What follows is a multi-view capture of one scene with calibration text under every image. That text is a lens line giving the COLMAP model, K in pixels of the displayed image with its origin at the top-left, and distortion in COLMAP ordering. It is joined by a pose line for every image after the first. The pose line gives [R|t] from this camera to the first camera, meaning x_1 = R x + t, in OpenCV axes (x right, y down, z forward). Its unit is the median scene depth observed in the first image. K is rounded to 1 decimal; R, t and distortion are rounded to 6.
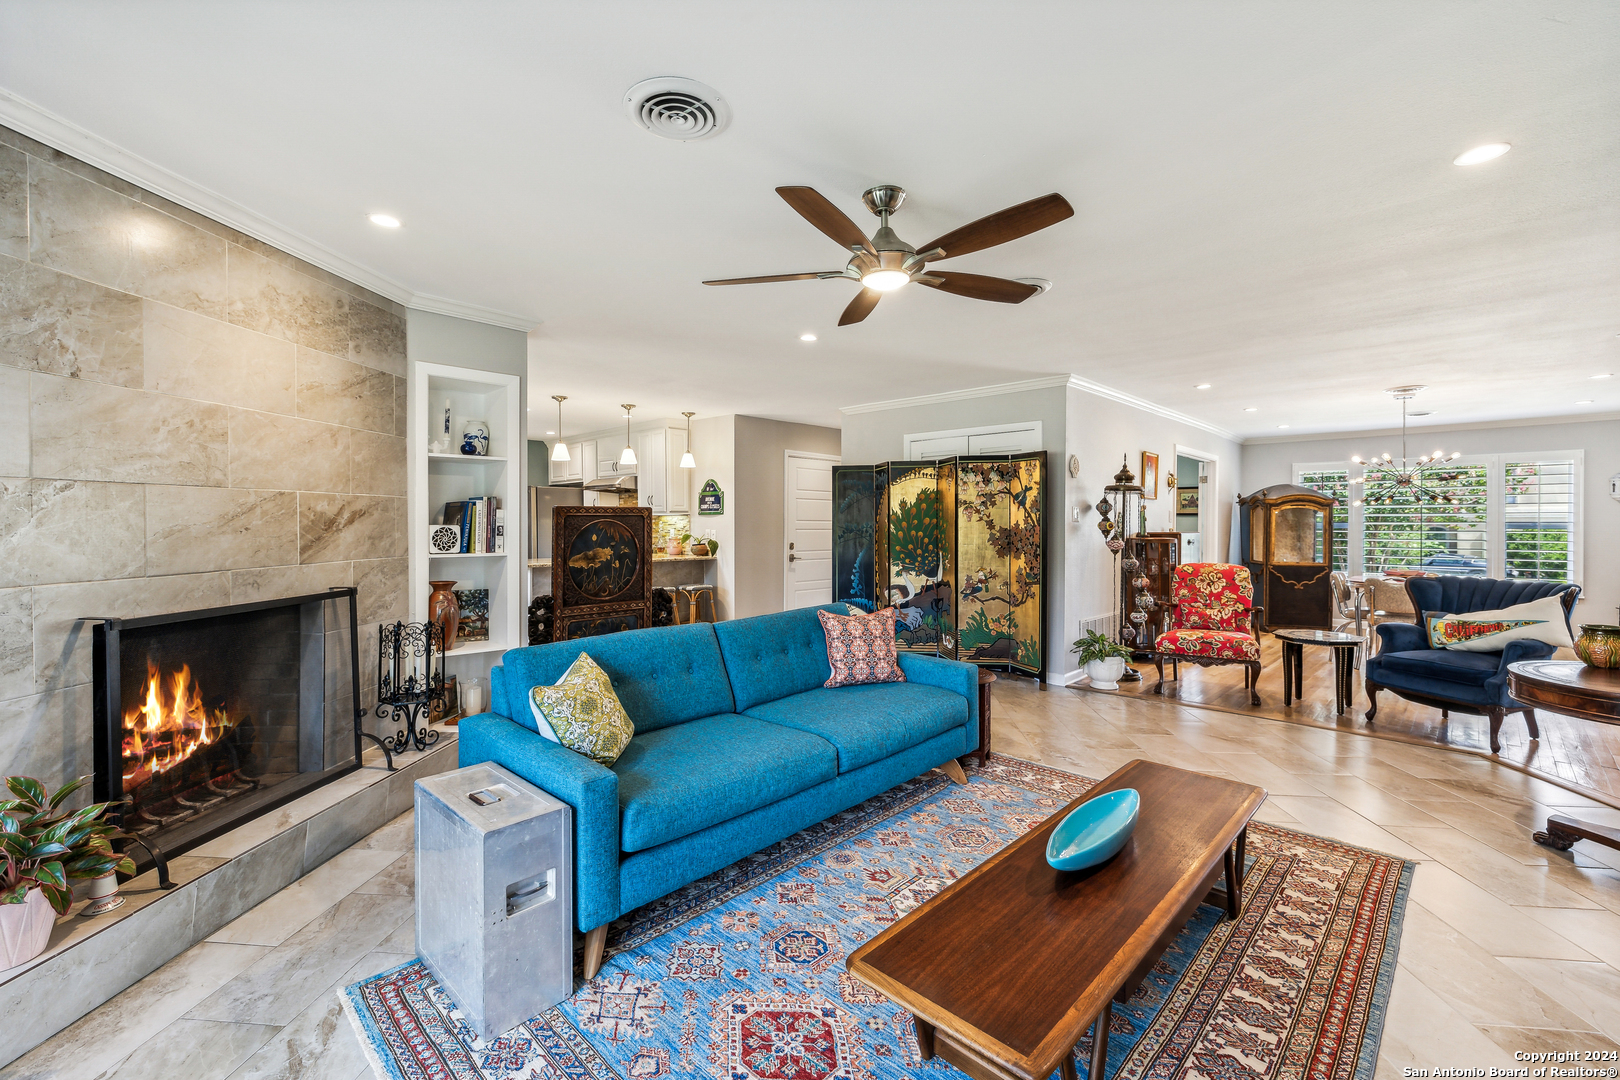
lens RADIAL K [[692.5, 0, 809.7], [0, 692.5, 532.7], [0, 0, 1]] dist [-0.004283, 0.000397]
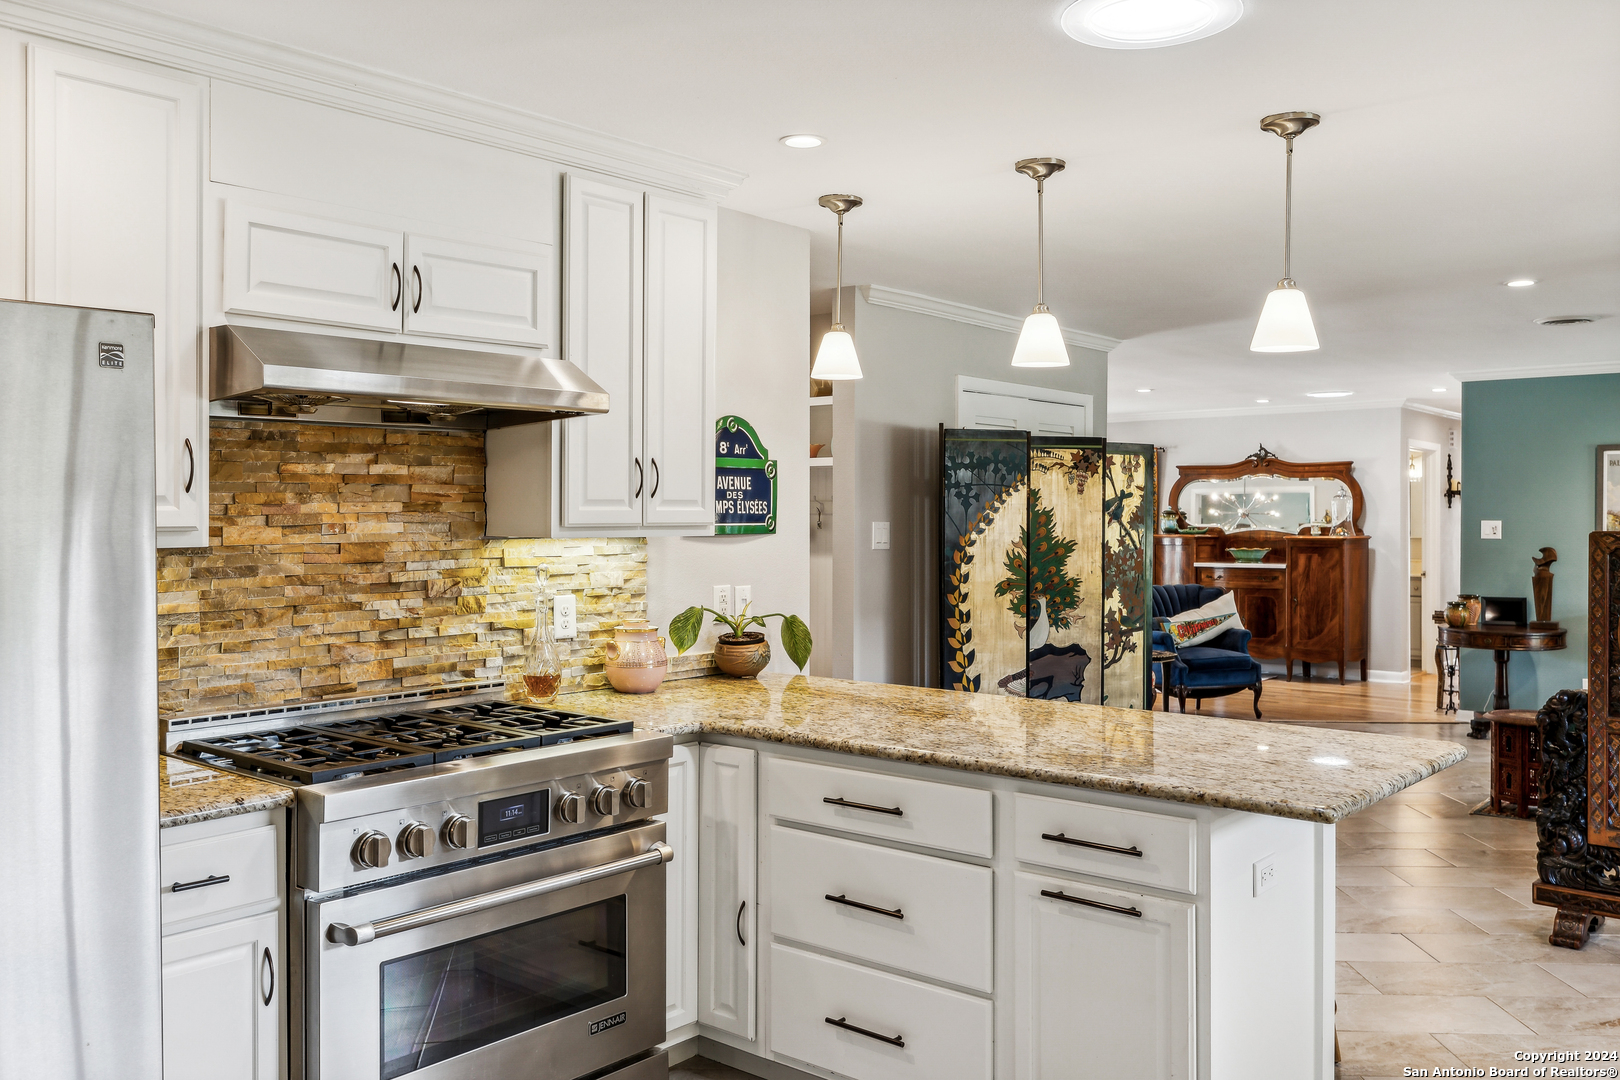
lens RADIAL K [[1356.3, 0, 806.5], [0, 1356.3, 533.8], [0, 0, 1]] dist [-0.011870, -0.012901]
pose [[-0.064632, -0.015400, 0.997790, -1.012882], [0.009849, 0.999822, 0.016069, -0.049601], [-0.997861, 0.010865, -0.064469, 1.399437]]
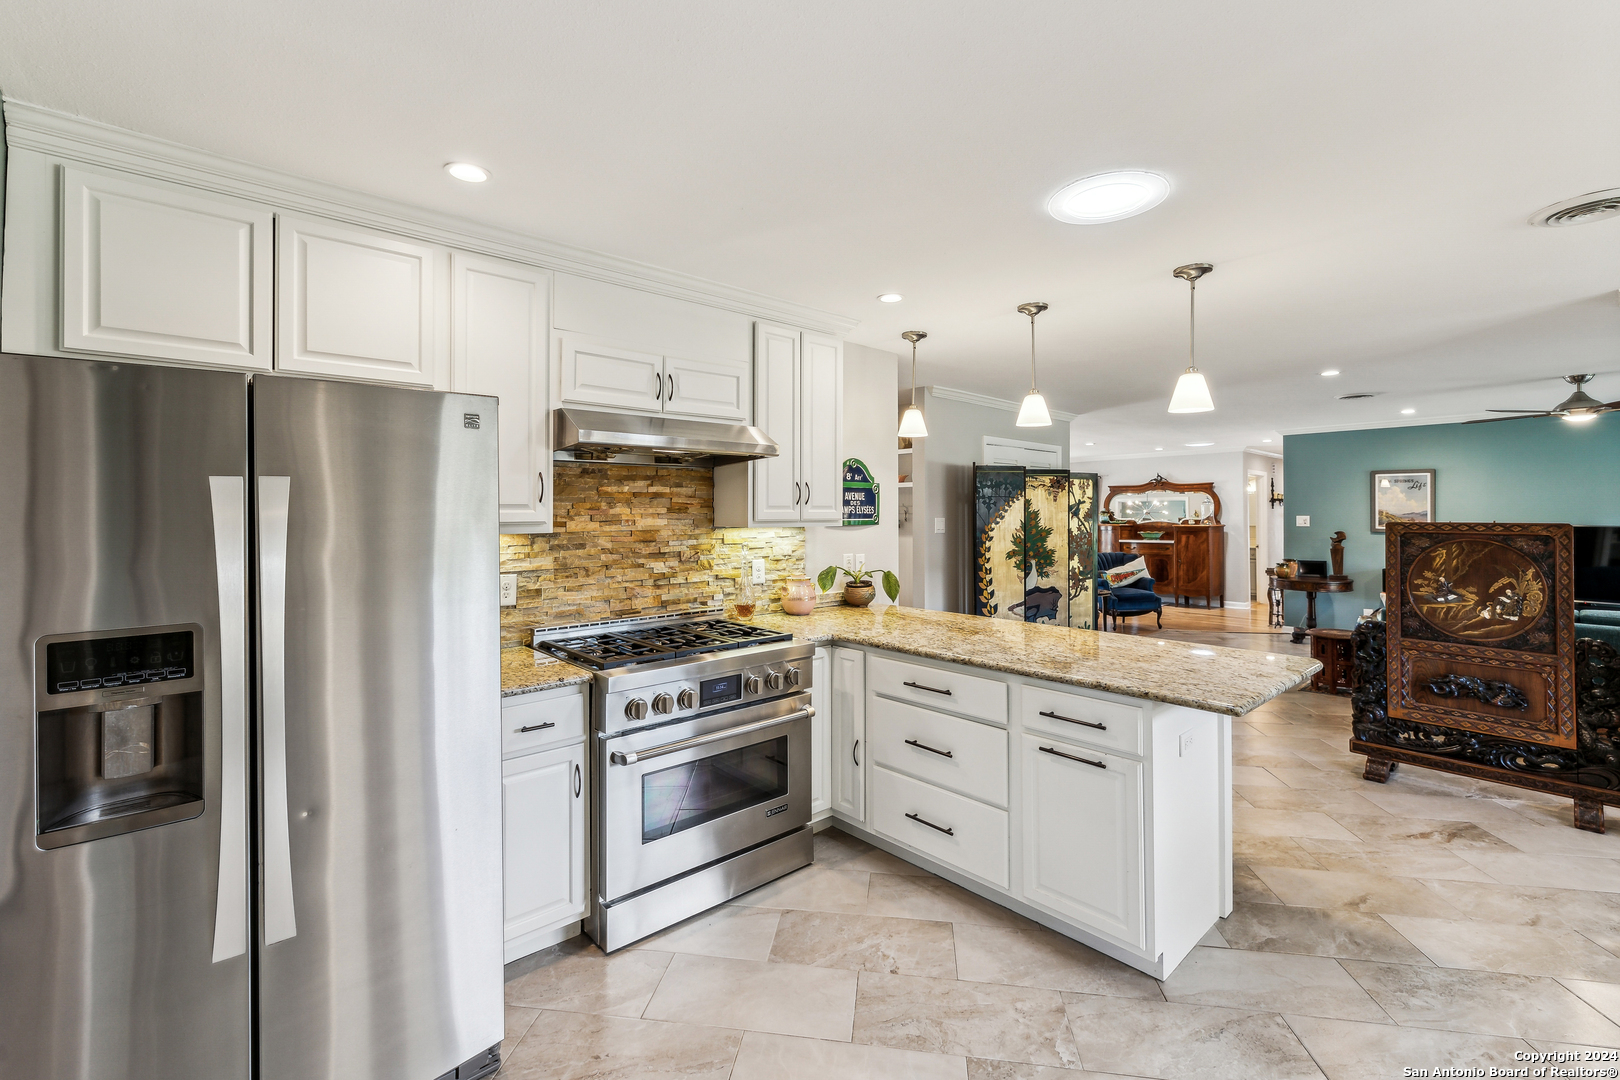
lens RADIAL K [[692.5, 0, 805.8], [0, 692.5, 510.9], [0, 0, 1]] dist [-0.004283, 0.000397]
pose [[0.075833, 0.003384, 0.997115, -0.937644], [0.013768, 0.999895, -0.004440, -0.049182], [-0.997025, 0.014065, 0.075779, 1.386439]]
